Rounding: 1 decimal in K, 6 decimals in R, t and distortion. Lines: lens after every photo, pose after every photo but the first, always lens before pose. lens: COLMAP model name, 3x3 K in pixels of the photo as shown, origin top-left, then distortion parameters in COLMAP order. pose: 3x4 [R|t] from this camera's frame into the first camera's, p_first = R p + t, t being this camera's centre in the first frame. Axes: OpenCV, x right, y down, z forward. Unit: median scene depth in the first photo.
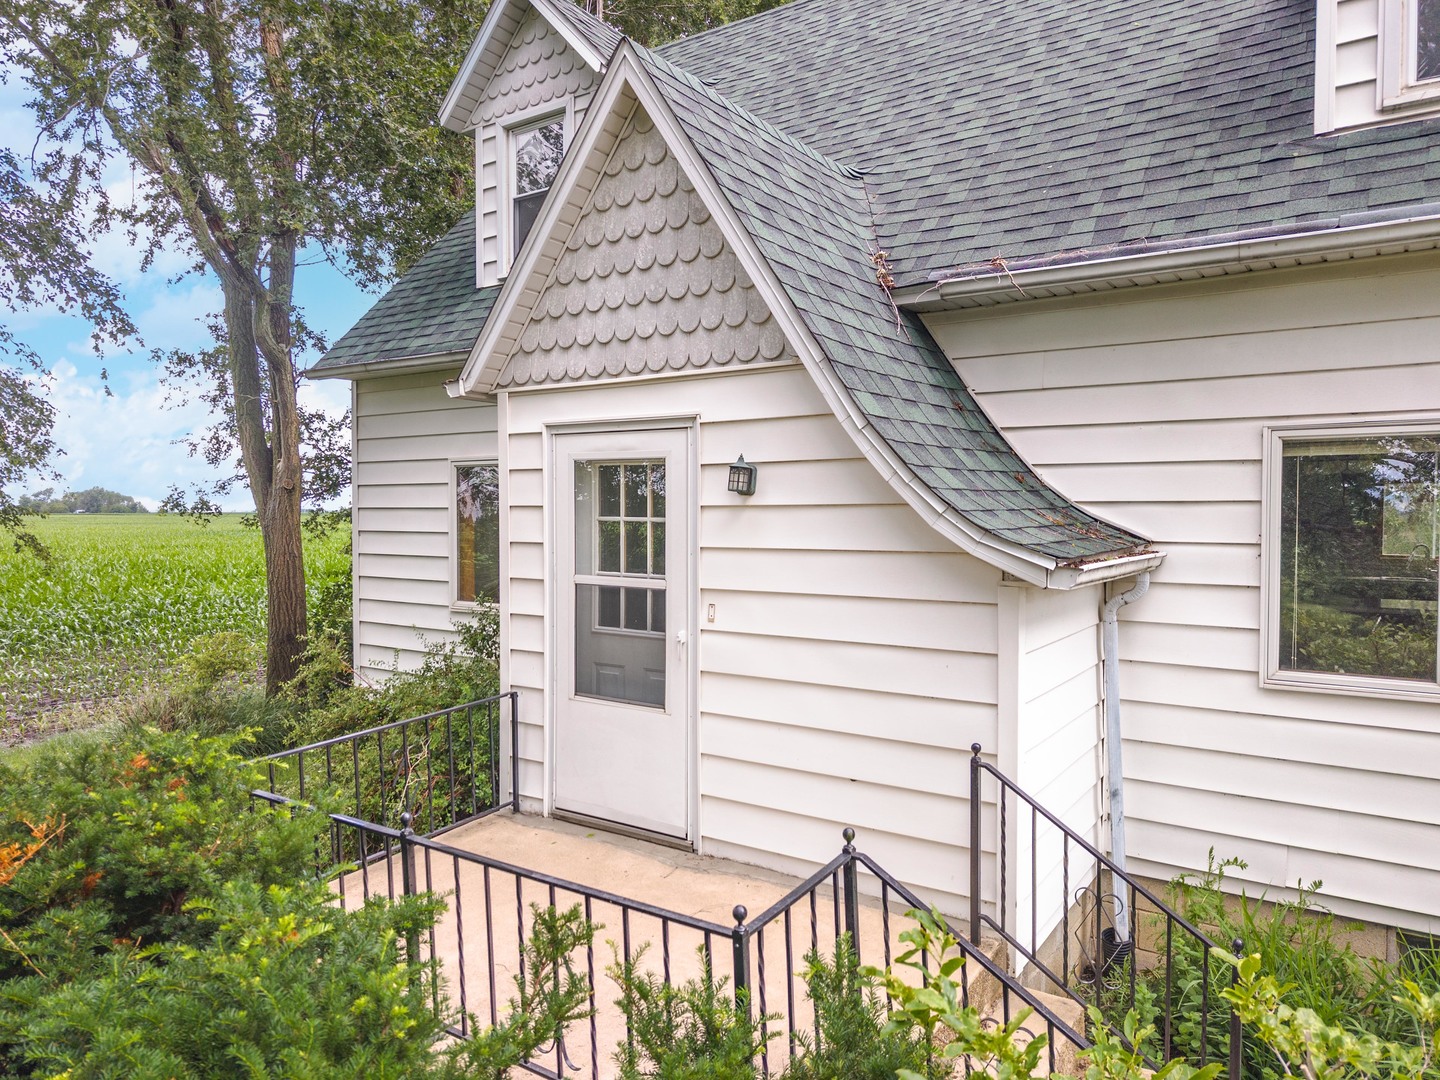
lens RADIAL K [[957.8, 0, 720.0], [0, 957.8, 540.0], [0, 0, 1]] dist [0.061129, -0.055534]
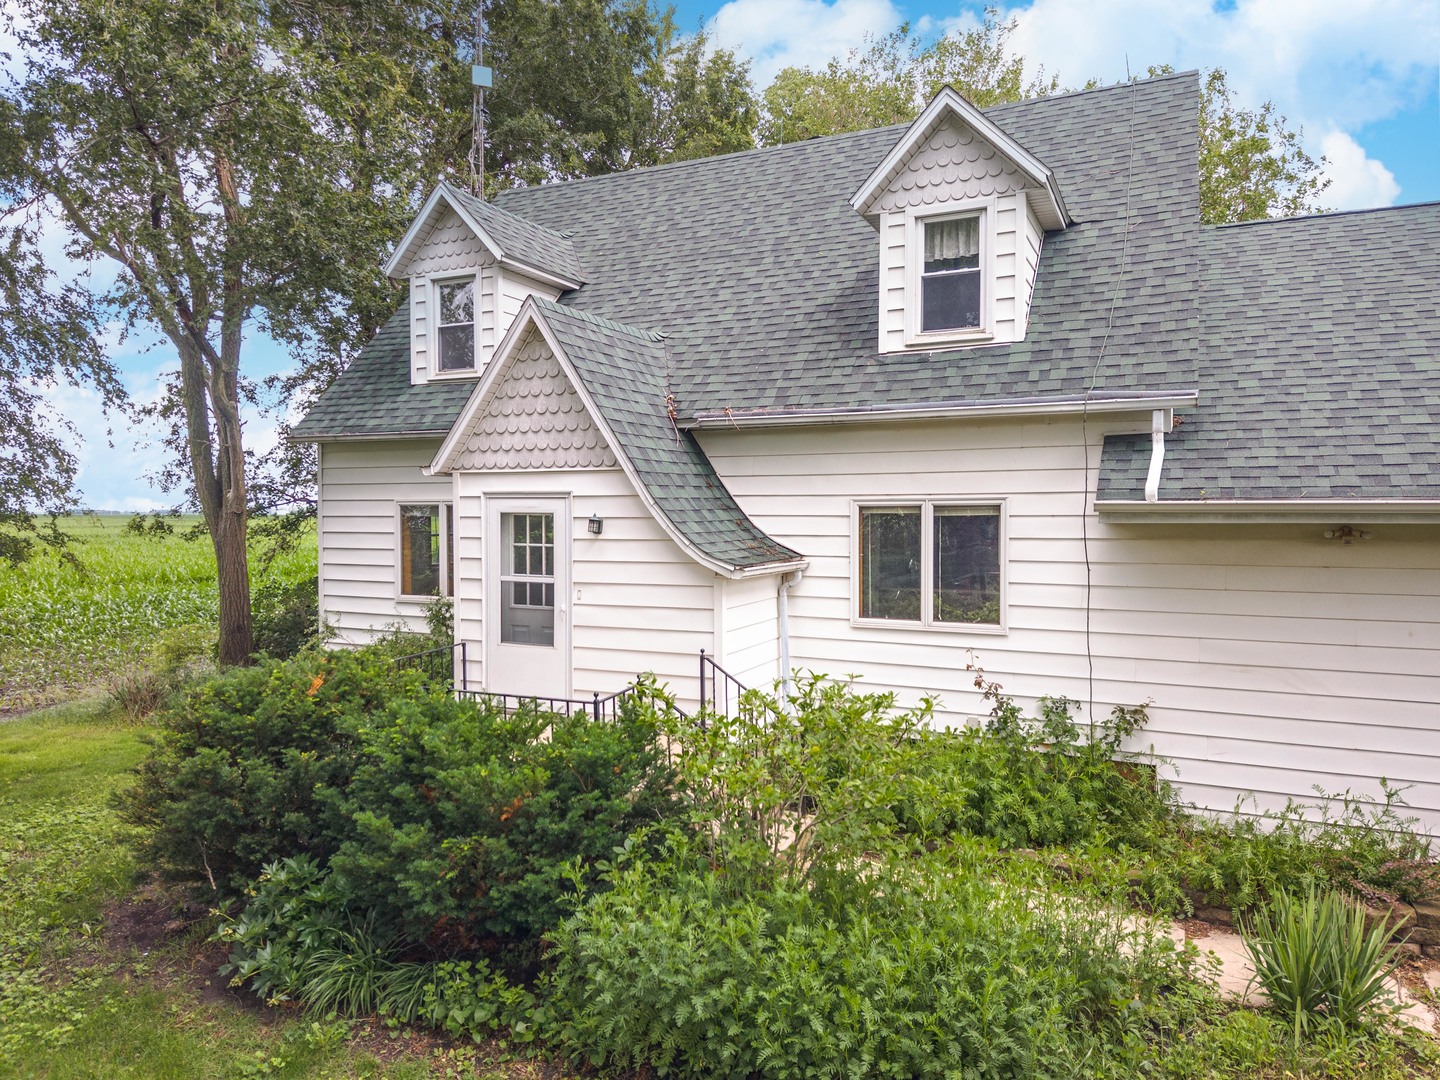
lens RADIAL K [[957.8, 0, 720.0], [0, 957.8, 540.0], [0, 0, 1]] dist [0.061129, -0.055534]
pose [[0.987492, -0.006039, 0.157553, -0.029453], [0.006126, 0.999981, -0.000065, -0.029428], [-0.157550, 0.001029, 0.987510, -0.867602]]
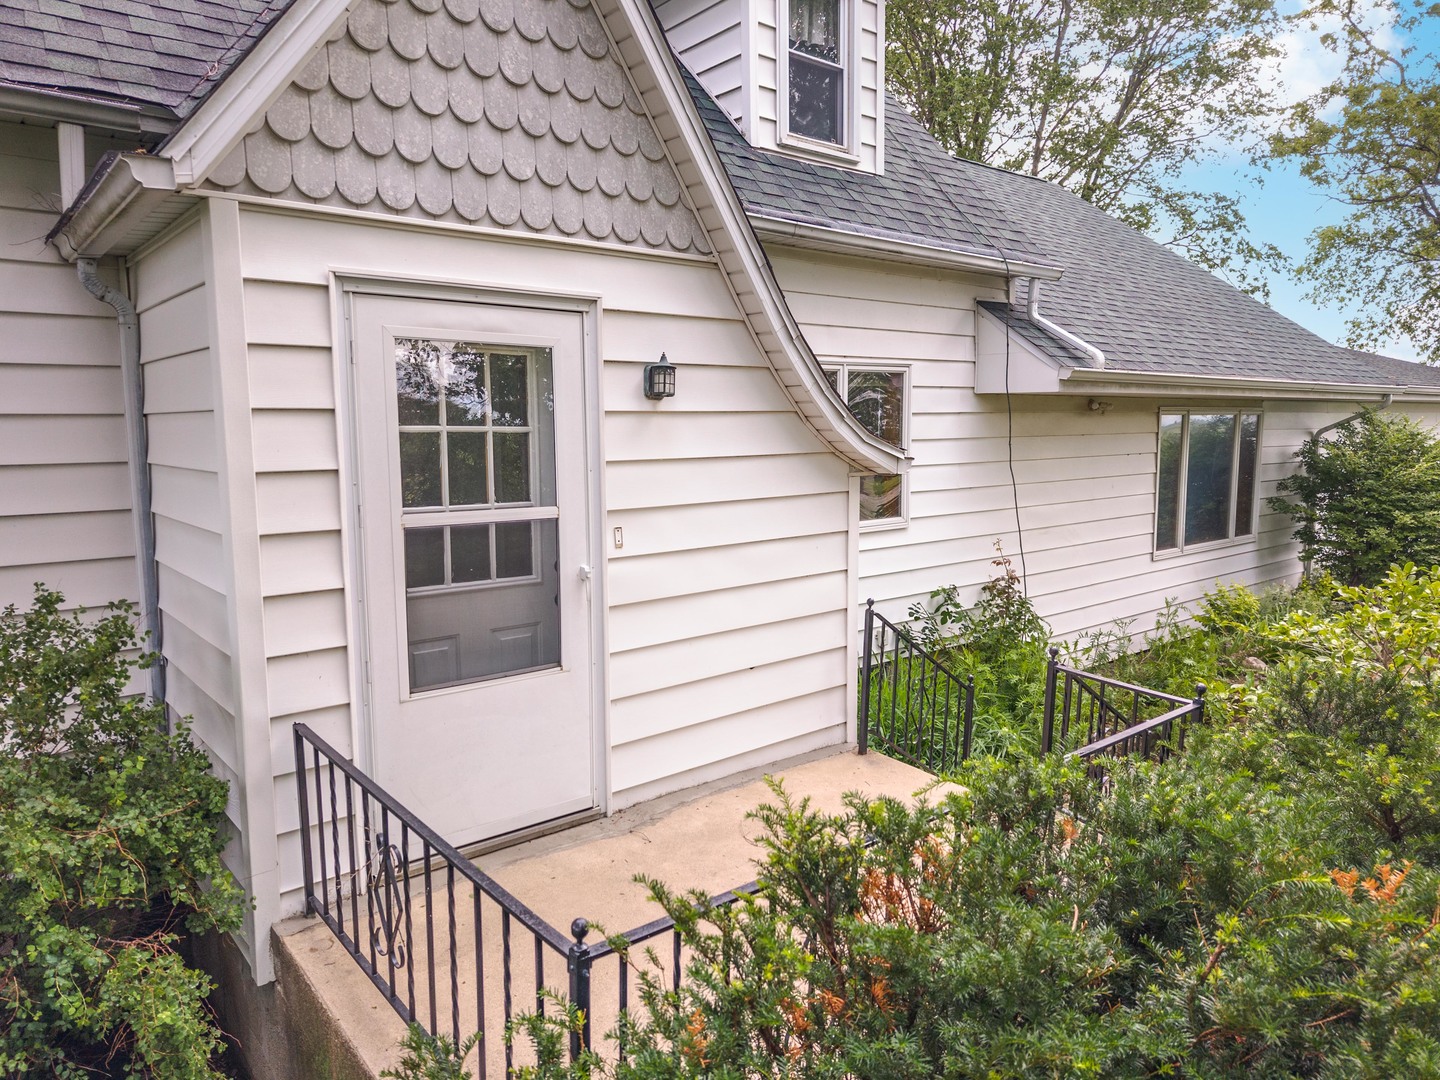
lens RADIAL K [[955.3, 0, 720.0], [0, 955.3, 540.0], [0, 0, 1]] dist [0.050990, -0.112414]
pose [[0.284368, -0.118674, 0.951342, -0.731877], [0.036164, 0.992931, 0.113052, -0.013621], [-0.958033, 0.002256, 0.286650, 0.613956]]
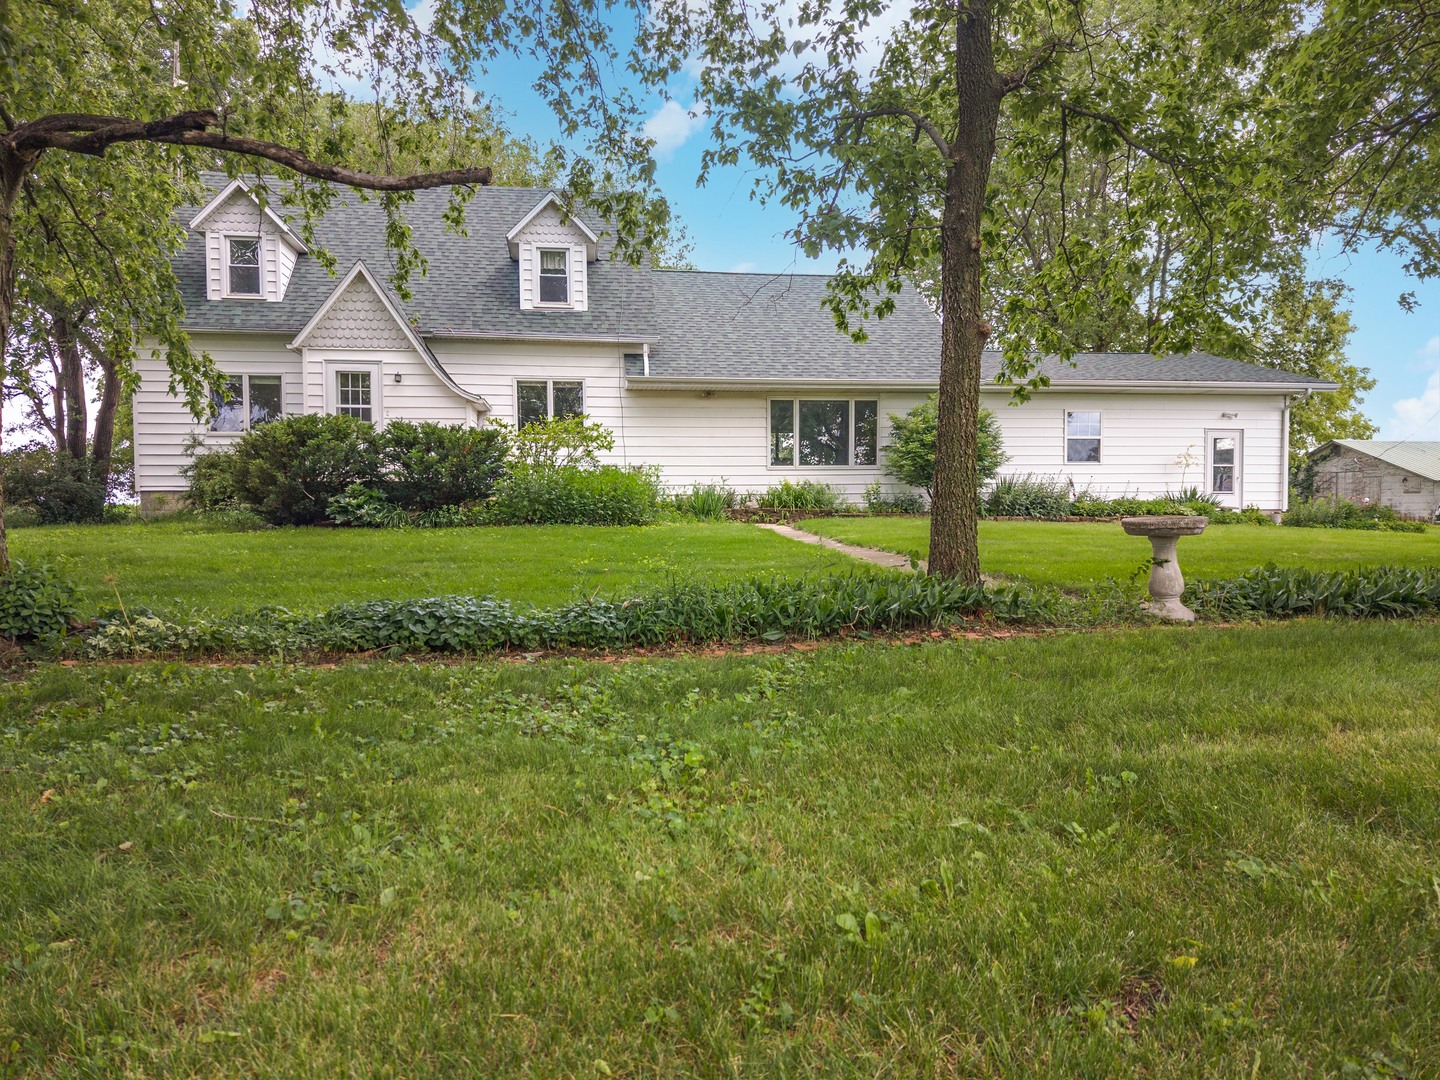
lens RADIAL K [[957.8, 0, 720.0], [0, 957.8, 540.0], [0, 0, 1]] dist [0.061129, -0.055534]
pose [[0.732745, -0.027834, 0.679933, -1.526181], [0.029082, 0.999531, 0.009576, 0.533292], [-0.679881, 0.012757, 0.733211, -2.481751]]
